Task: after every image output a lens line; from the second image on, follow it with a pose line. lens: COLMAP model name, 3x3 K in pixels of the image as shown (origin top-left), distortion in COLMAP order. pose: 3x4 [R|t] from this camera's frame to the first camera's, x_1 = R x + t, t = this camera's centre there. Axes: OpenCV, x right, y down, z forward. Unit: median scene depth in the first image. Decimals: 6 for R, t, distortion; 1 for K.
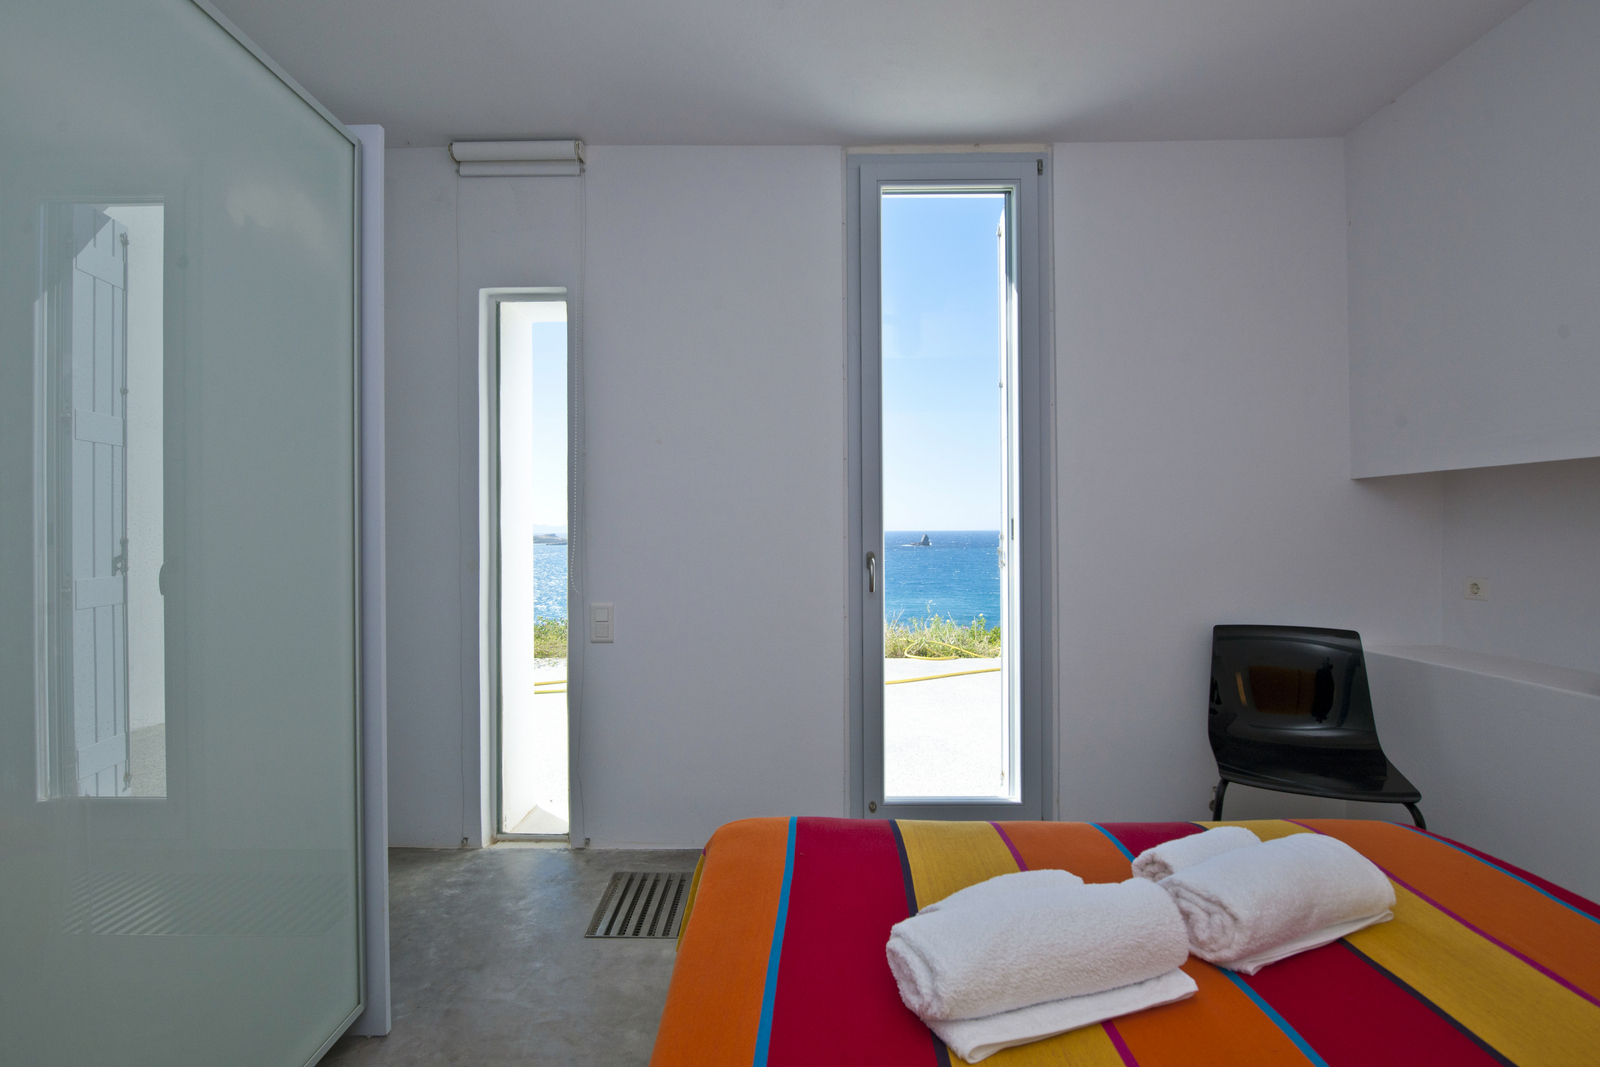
lens RADIAL K [[727.3, 0, 795.7], [0, 727.3, 531.9], [0, 0, 1]] dist [0.001506, 0.000126]
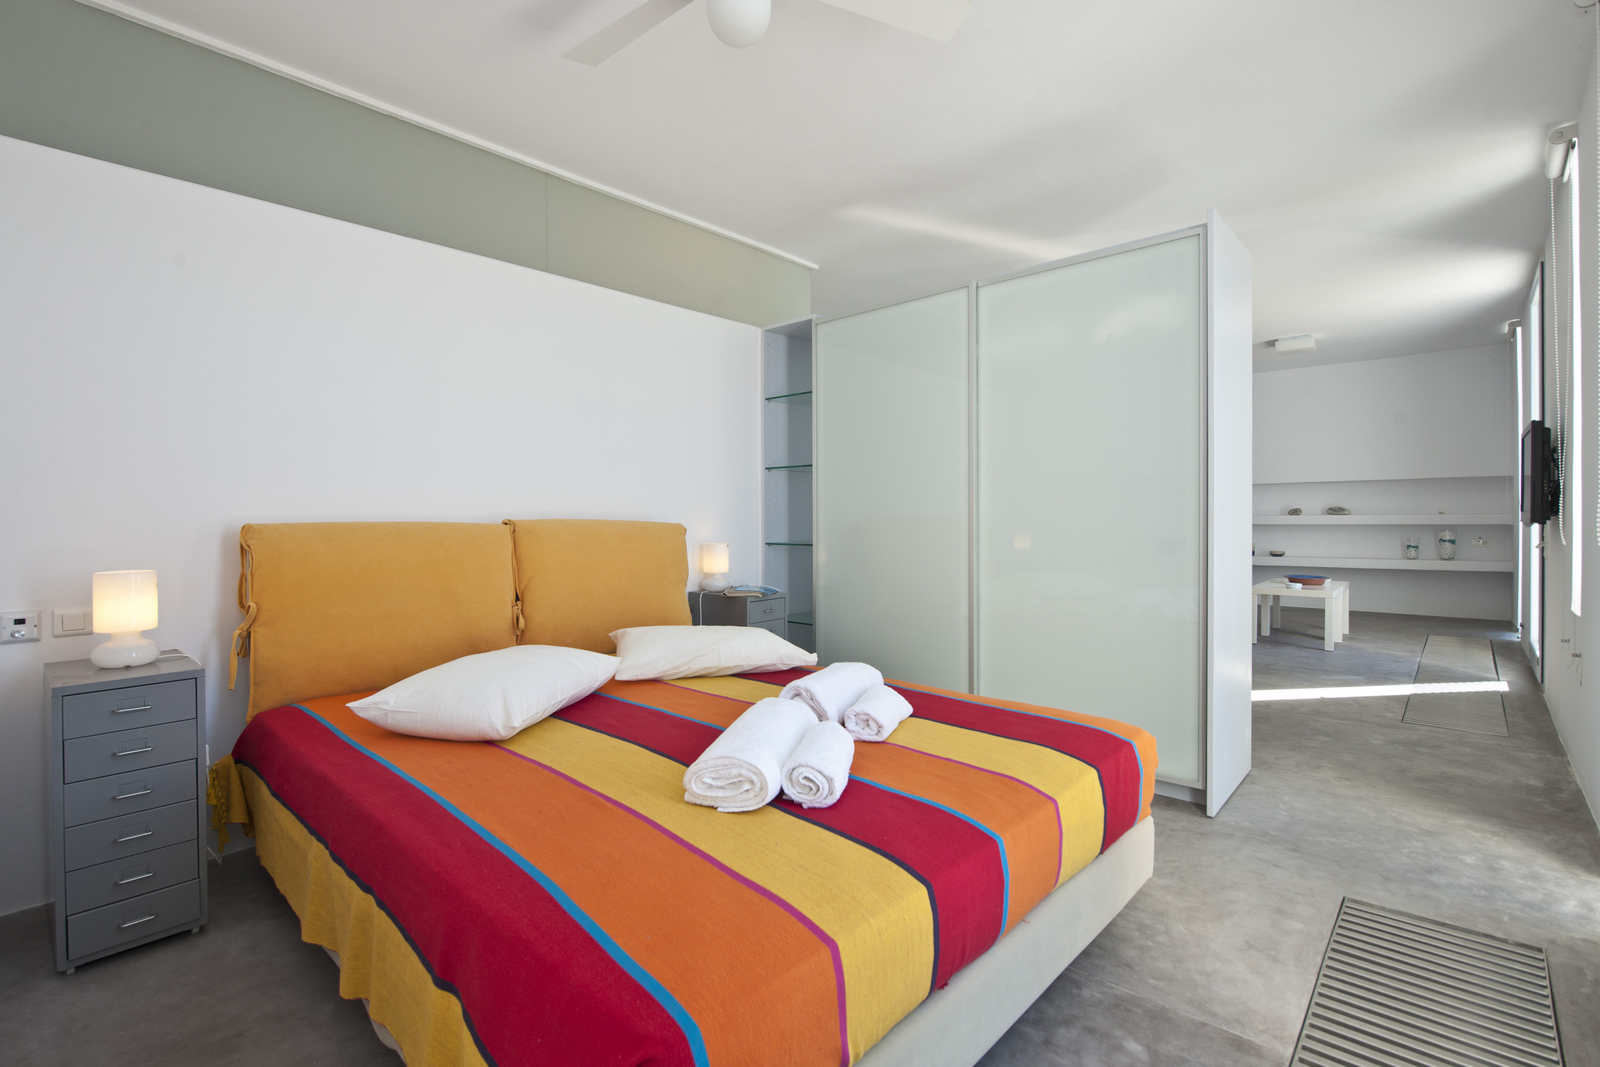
lens RADIAL K [[727.3, 0, 793.2], [0, 727.3, 523.8], [0, 0, 1]] dist [0.001506, 0.000126]
pose [[-0.681181, 0.009692, -0.732051, 0.799856], [0.002163, 0.999935, 0.011227, 0.050408], [0.732112, 0.006064, -0.681158, 0.998893]]
